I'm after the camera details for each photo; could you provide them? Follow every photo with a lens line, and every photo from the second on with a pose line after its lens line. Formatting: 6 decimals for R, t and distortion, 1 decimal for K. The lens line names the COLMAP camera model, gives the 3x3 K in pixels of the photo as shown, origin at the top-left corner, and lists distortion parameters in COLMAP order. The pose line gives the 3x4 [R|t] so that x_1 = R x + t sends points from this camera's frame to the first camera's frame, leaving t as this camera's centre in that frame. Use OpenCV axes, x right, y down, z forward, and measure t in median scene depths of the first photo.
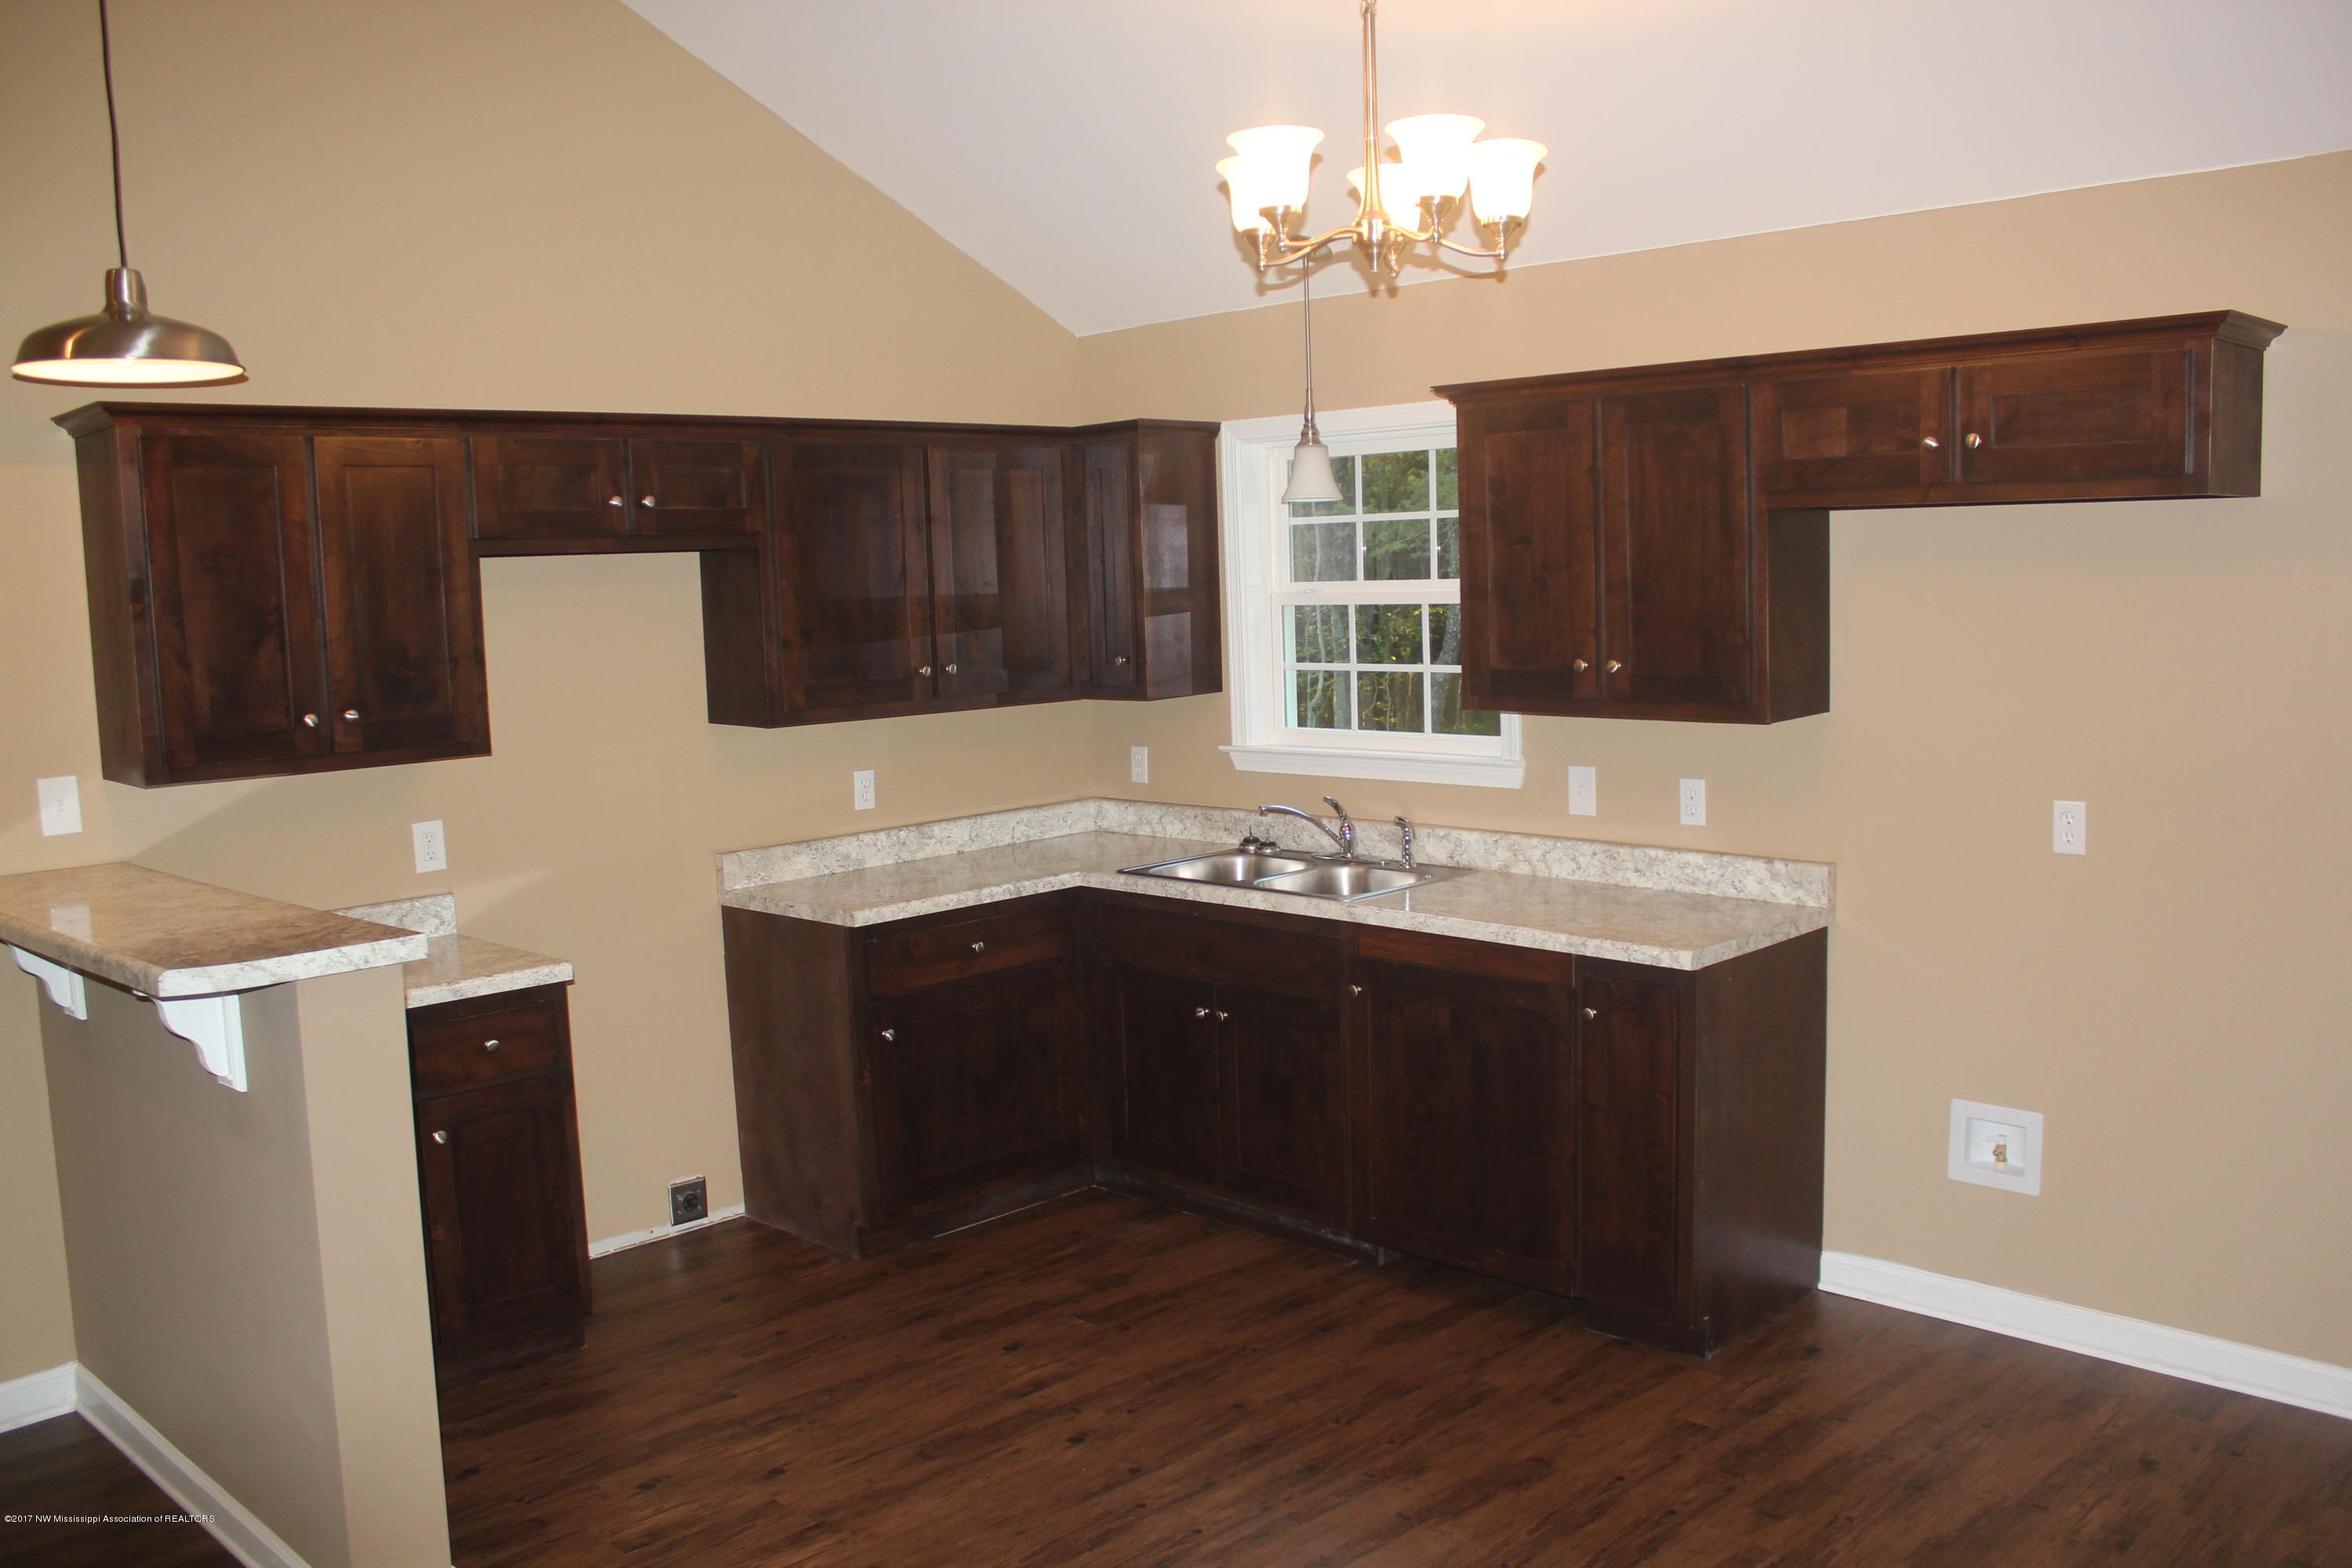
lens RADIAL K [[1928.2, 0, 1176.0], [0, 1928.2, 784.0], [0, 0, 1]] dist [-0.166409, 0.137661]
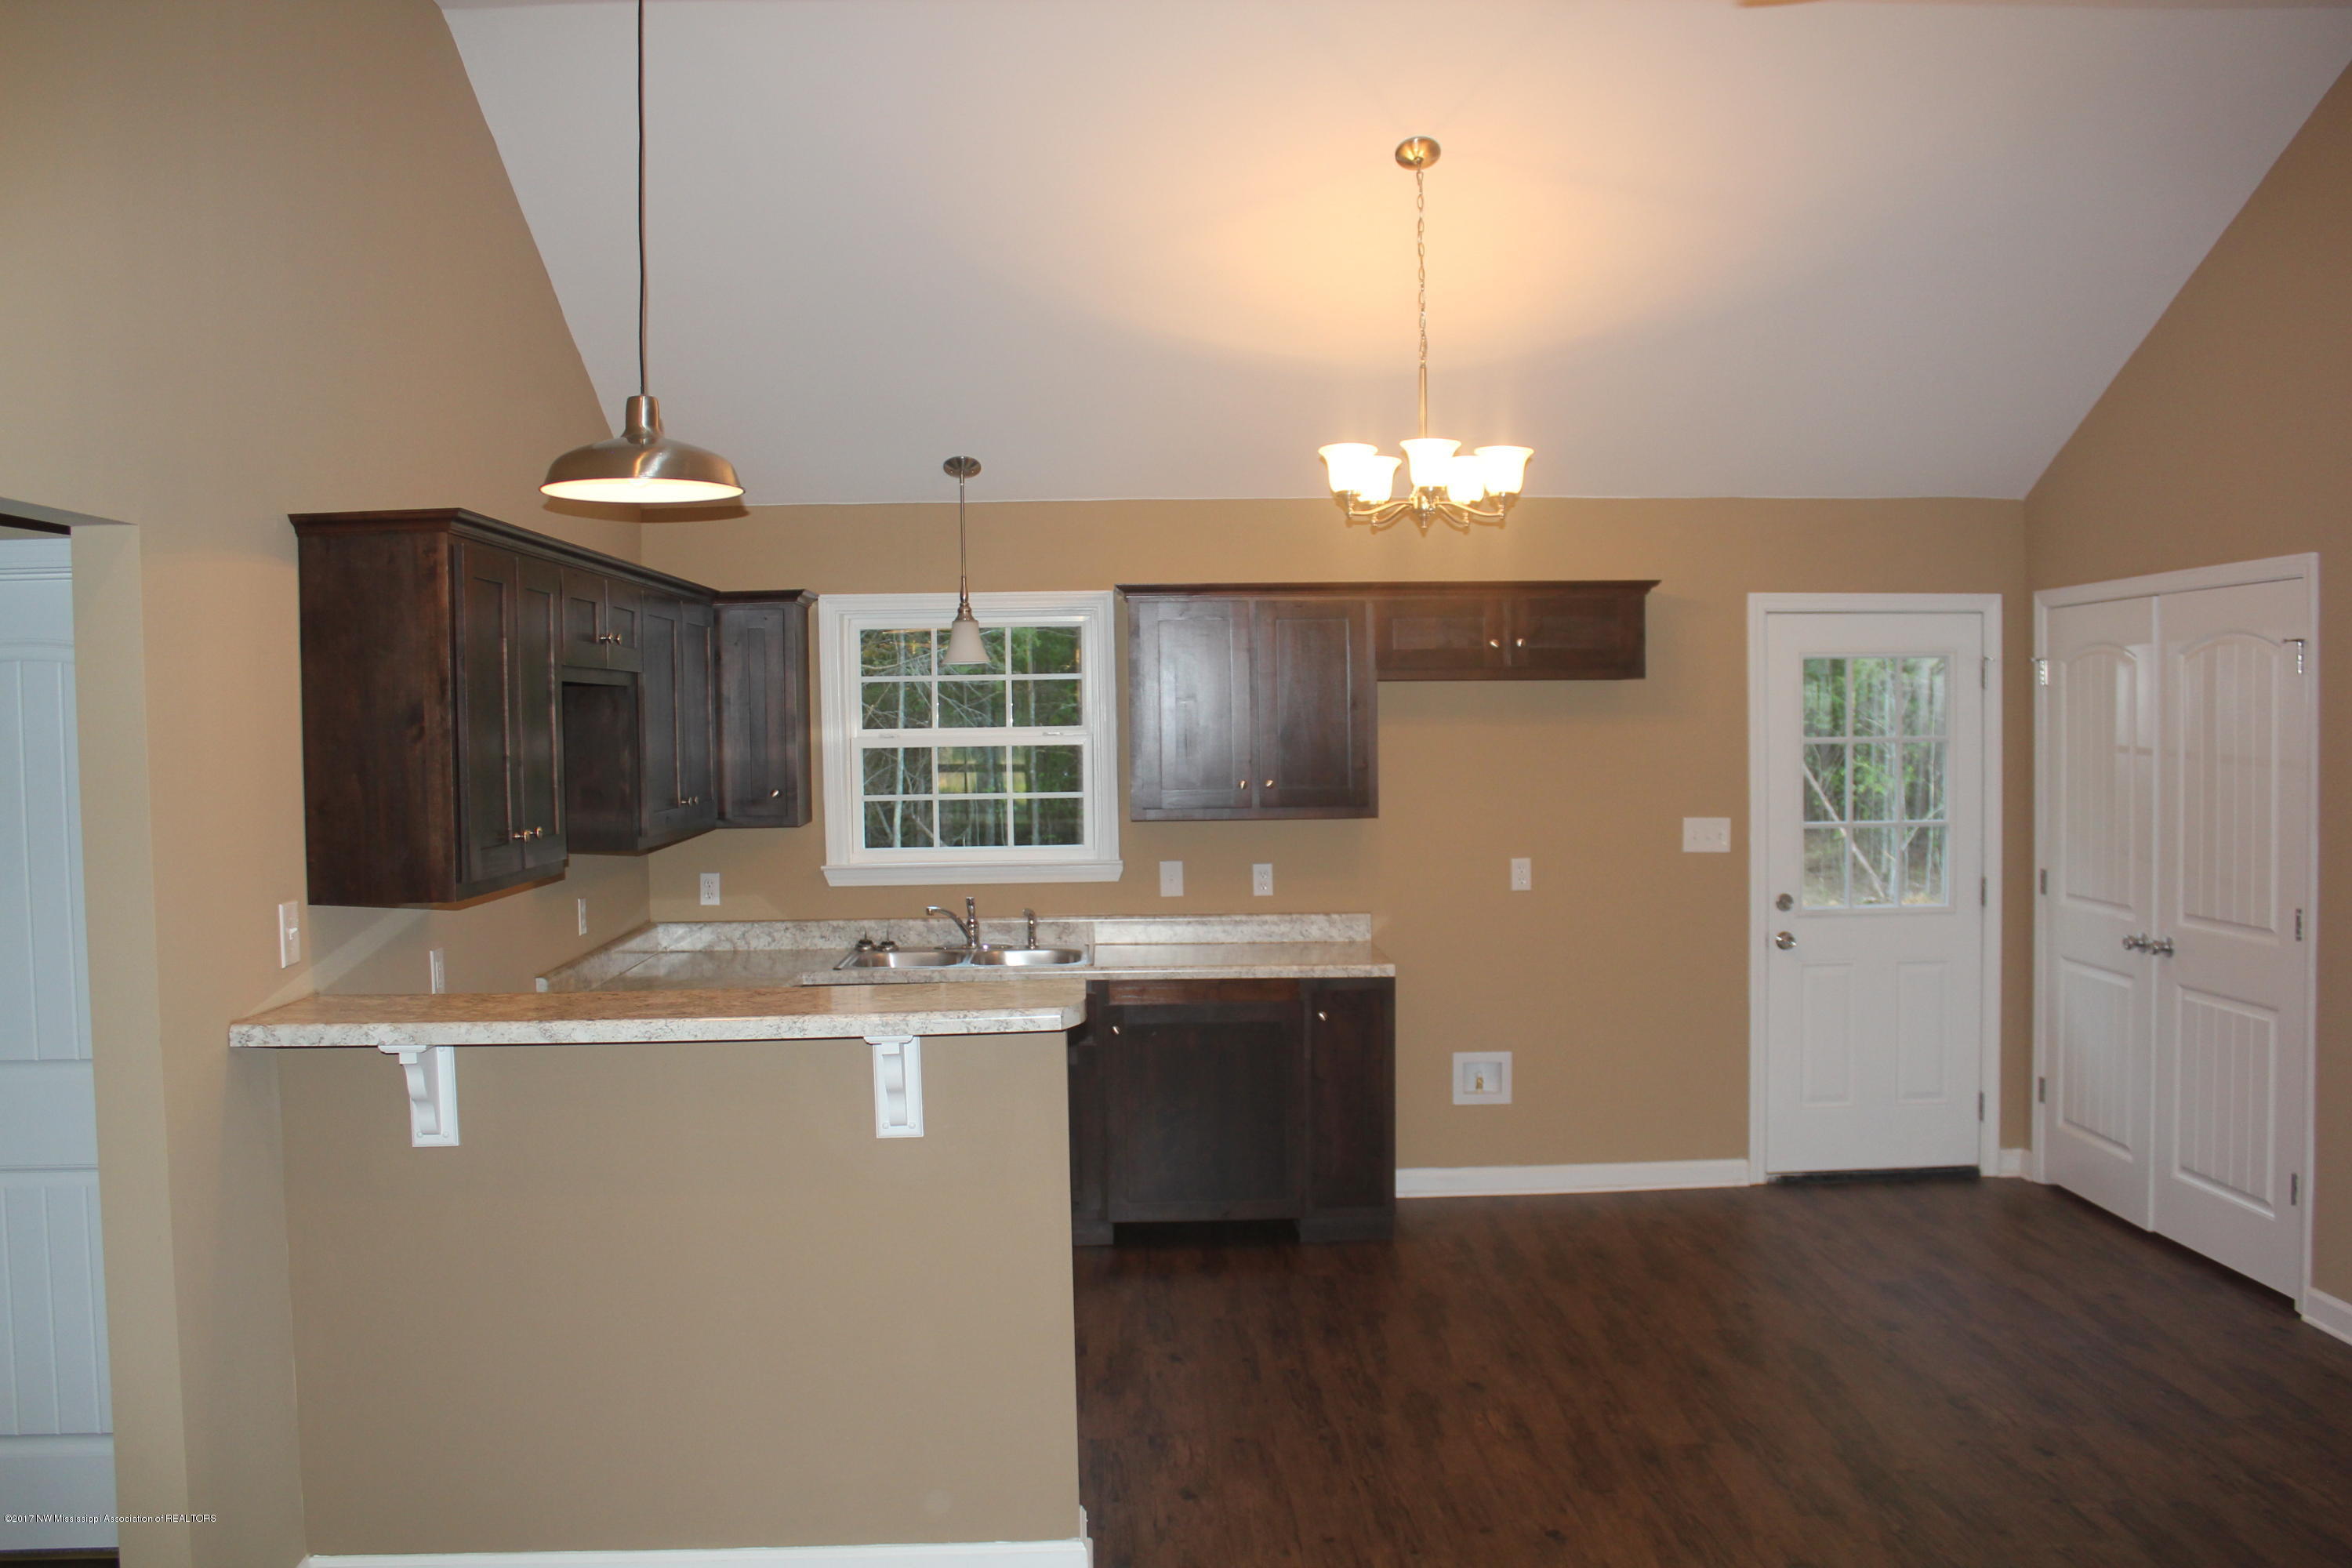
lens RADIAL K [[1928.2, 0, 1176.0], [0, 1928.2, 784.0], [0, 0, 1]] dist [-0.166409, 0.137661]
pose [[0.684149, -0.005479, 0.729322, -0.871720], [0.071858, 0.995613, -0.059927, 0.020930], [-0.725794, 0.093406, 0.681541, 0.046452]]
